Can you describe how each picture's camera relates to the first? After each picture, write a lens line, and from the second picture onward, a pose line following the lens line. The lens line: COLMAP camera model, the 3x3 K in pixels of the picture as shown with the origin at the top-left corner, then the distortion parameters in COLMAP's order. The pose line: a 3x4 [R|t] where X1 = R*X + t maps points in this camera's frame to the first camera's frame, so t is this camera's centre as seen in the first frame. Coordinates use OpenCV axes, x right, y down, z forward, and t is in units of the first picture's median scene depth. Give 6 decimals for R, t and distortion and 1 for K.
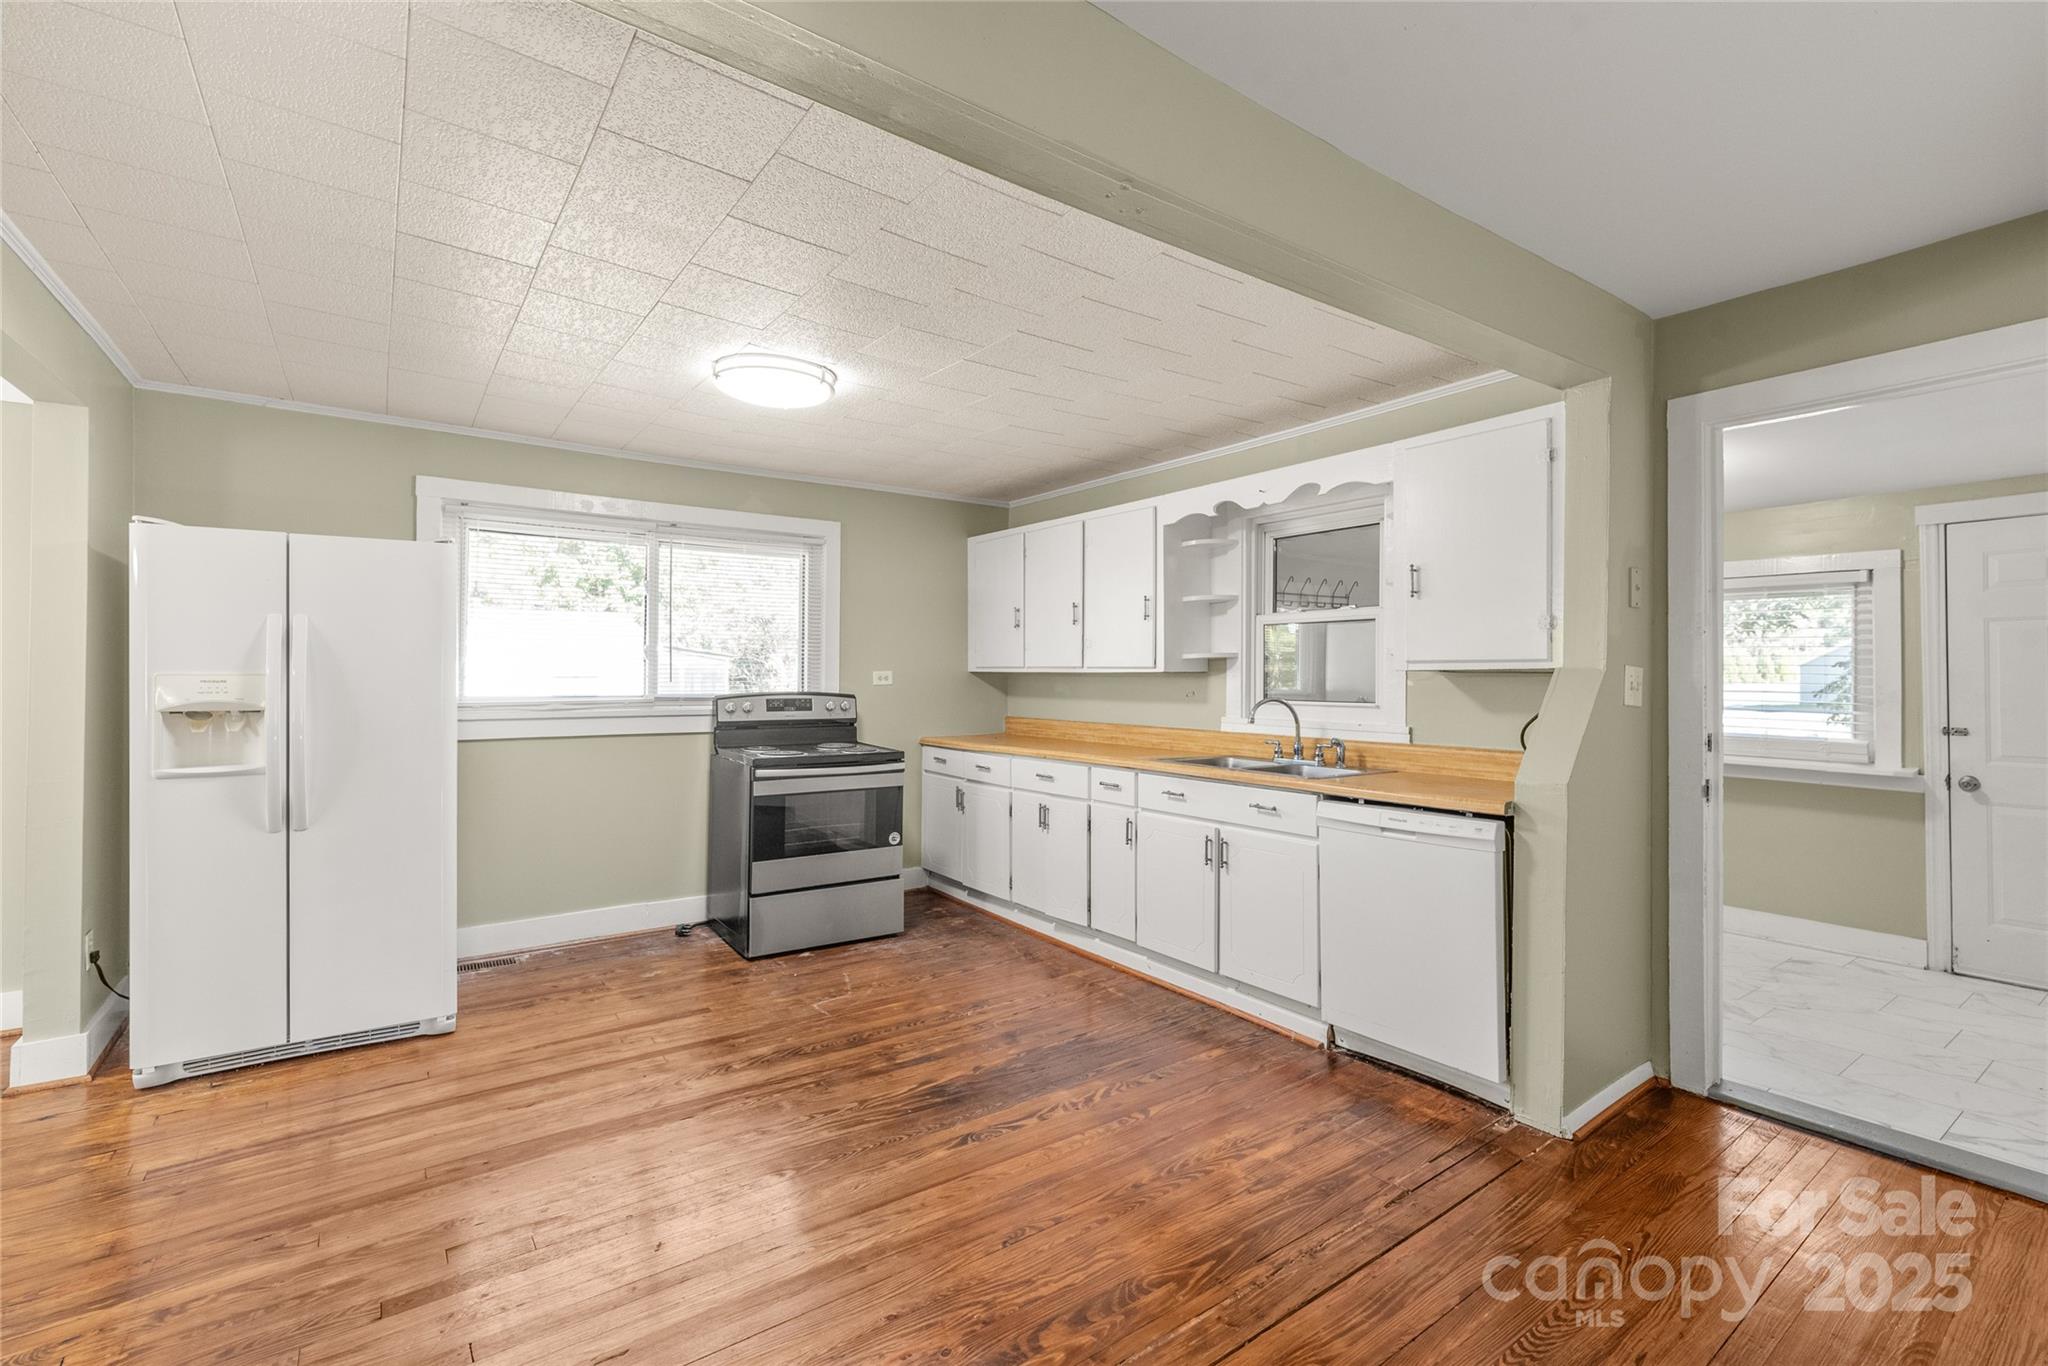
lens RADIAL K [[893.4, 0, 1034.3], [0, 893.4, 665.9], [0, 0, 1]] dist [-0.000577, -0.000727]
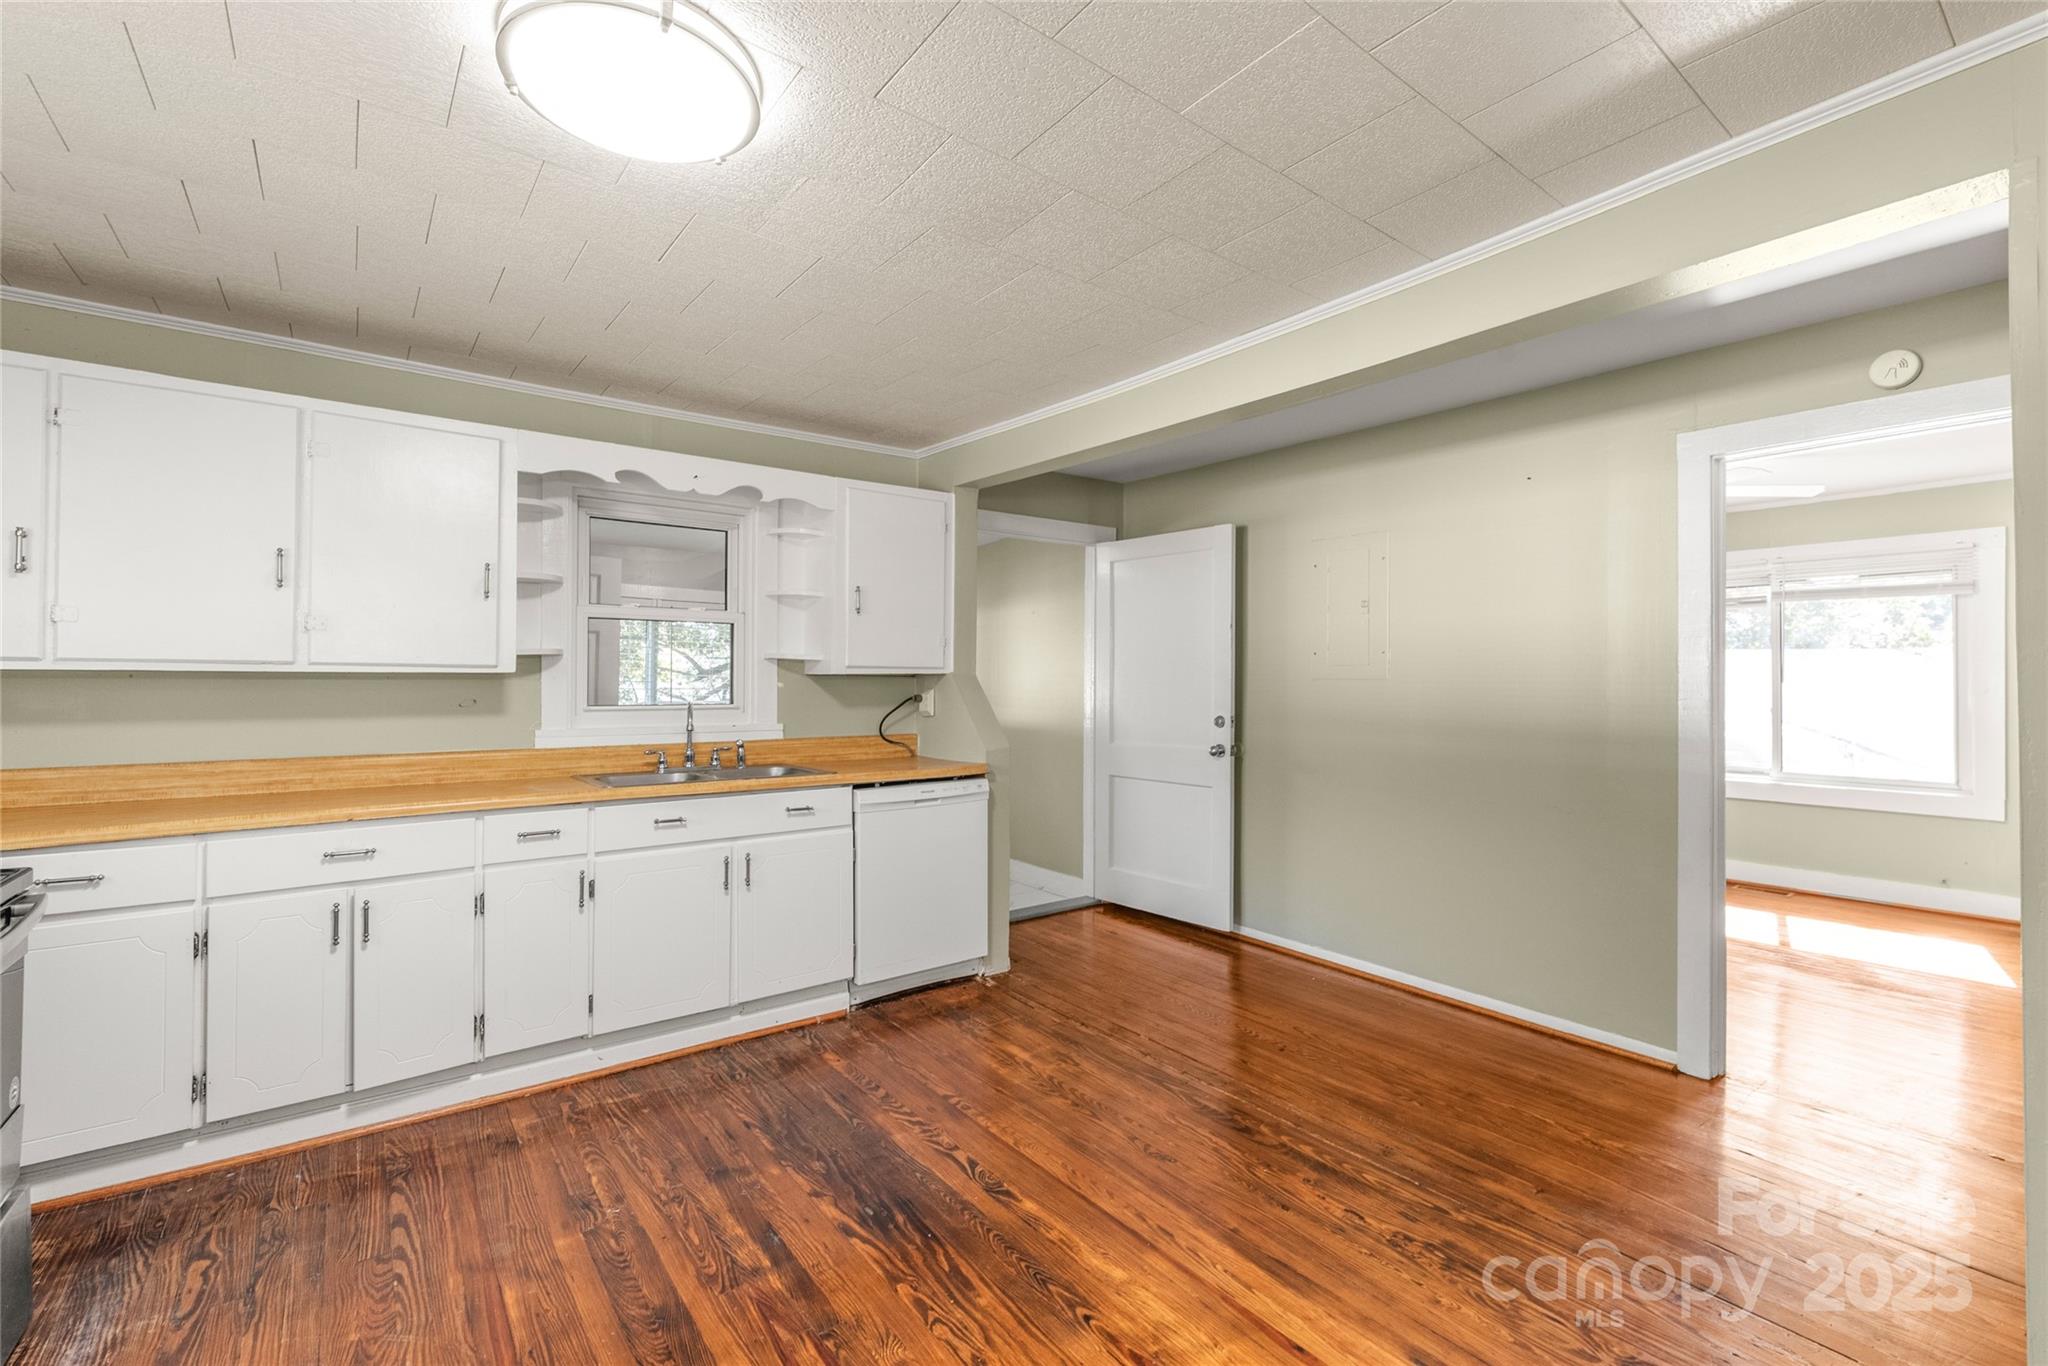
lens RADIAL K [[893.4, 0, 1029.6], [0, 893.4, 673.5], [0, 0, 1]] dist [-0.000577, -0.000727]
pose [[-0.021336, 0.005955, 0.999755, -0.779600], [-0.012055, 0.999908, -0.006213, 0.009216], [-0.999700, -0.012185, -0.021263, 0.788031]]
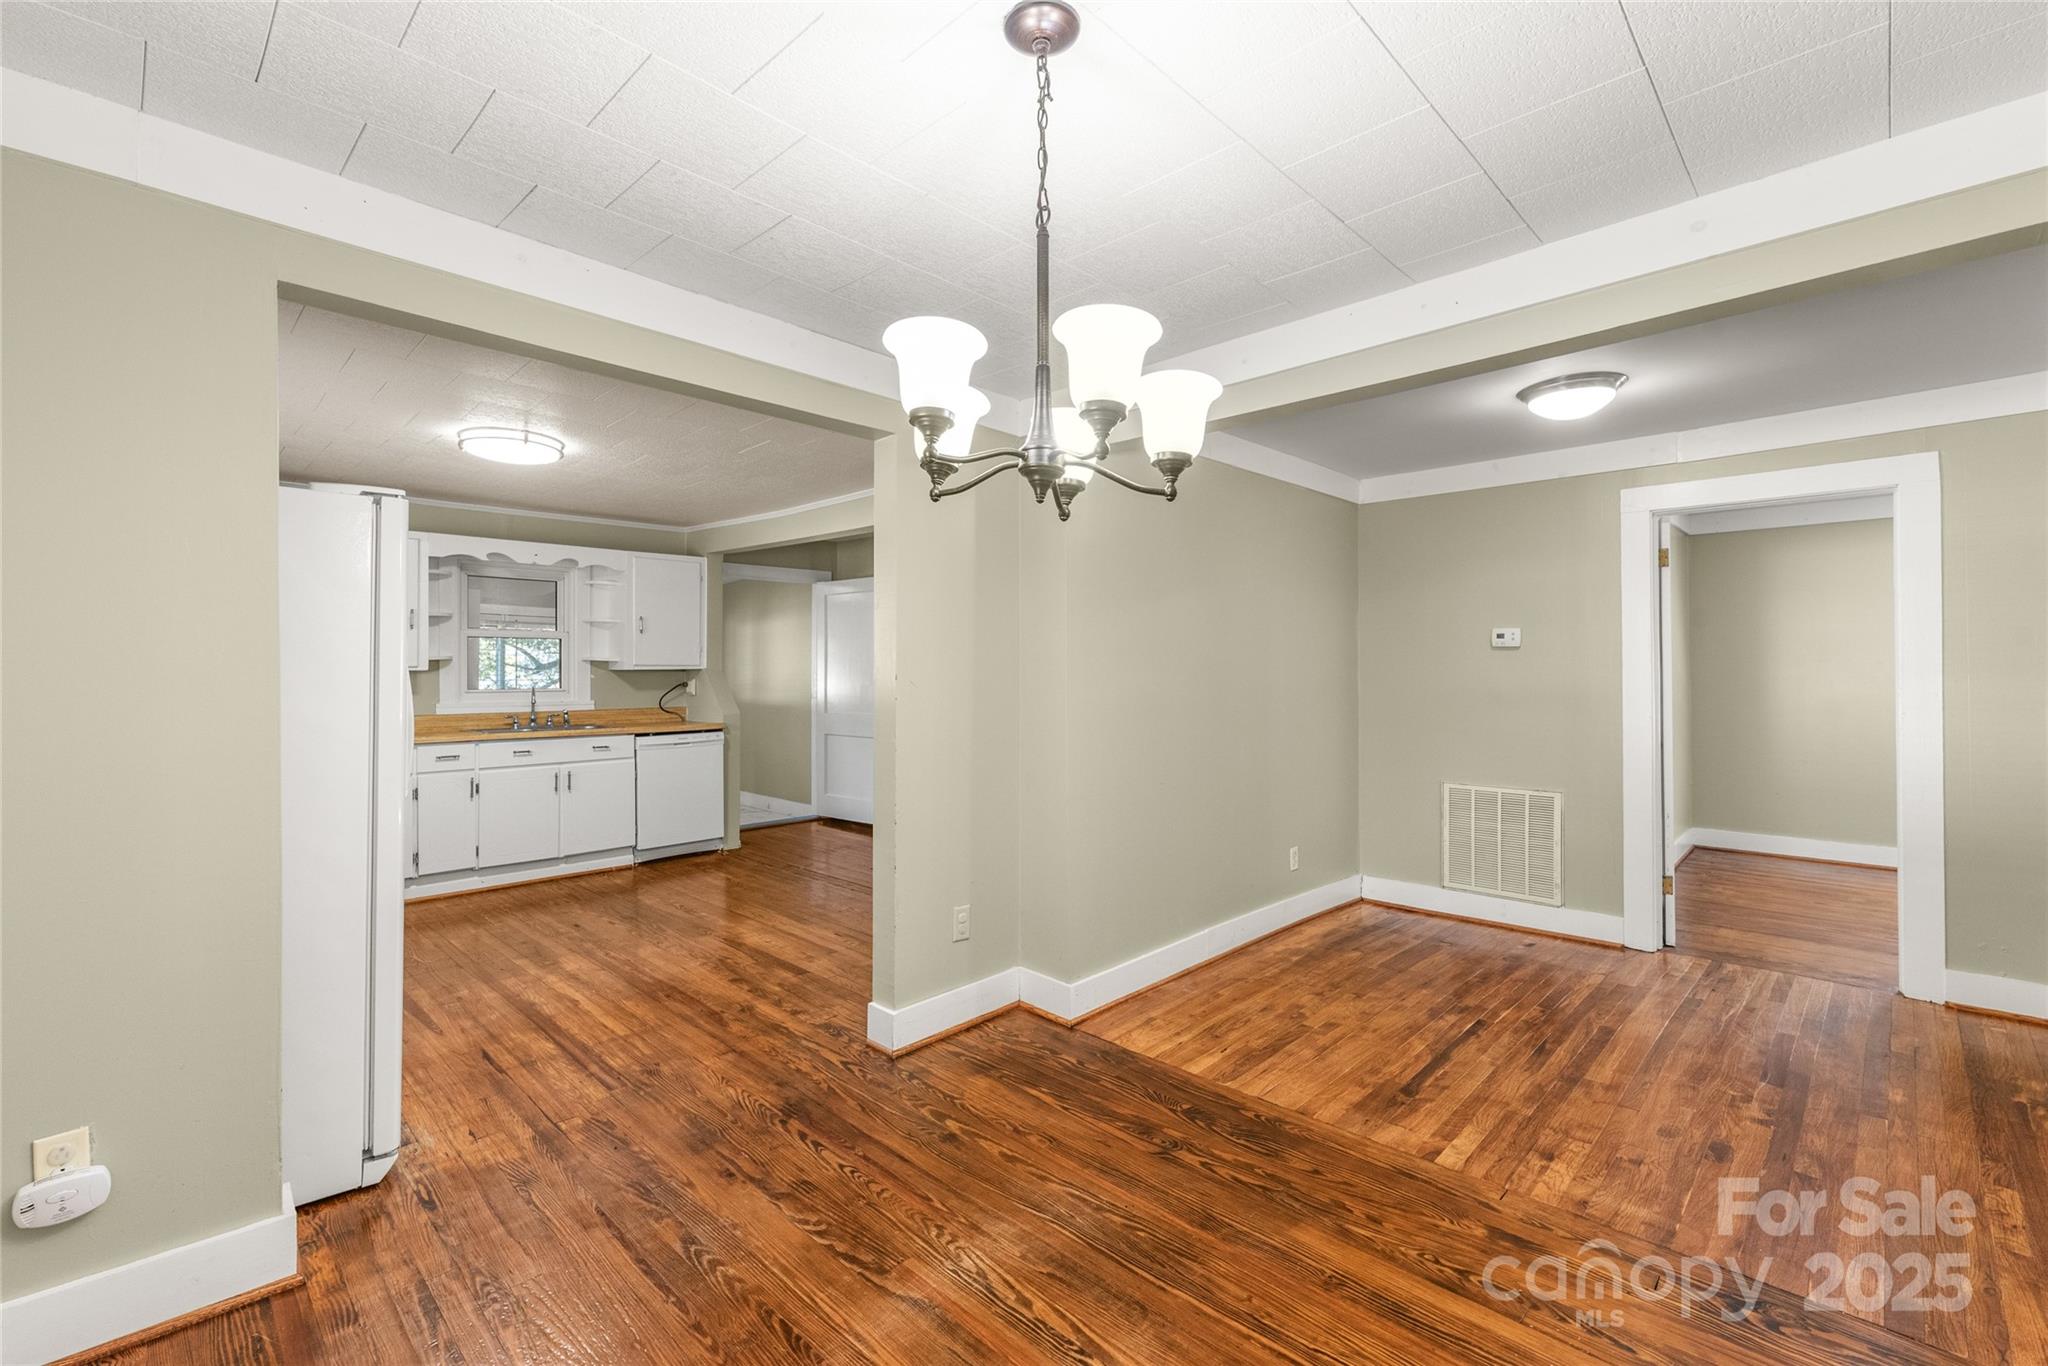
lens RADIAL K [[893.4, 0, 1030.5], [0, 893.4, 668.9], [0, 0, 1]] dist [-0.000577, -0.000727]
pose [[-0.172755, 0.000095, 0.984965, -1.679548], [-0.007839, 0.999968, -0.001471, -0.000006], [-0.984934, -0.007975, -0.172749, 0.484926]]
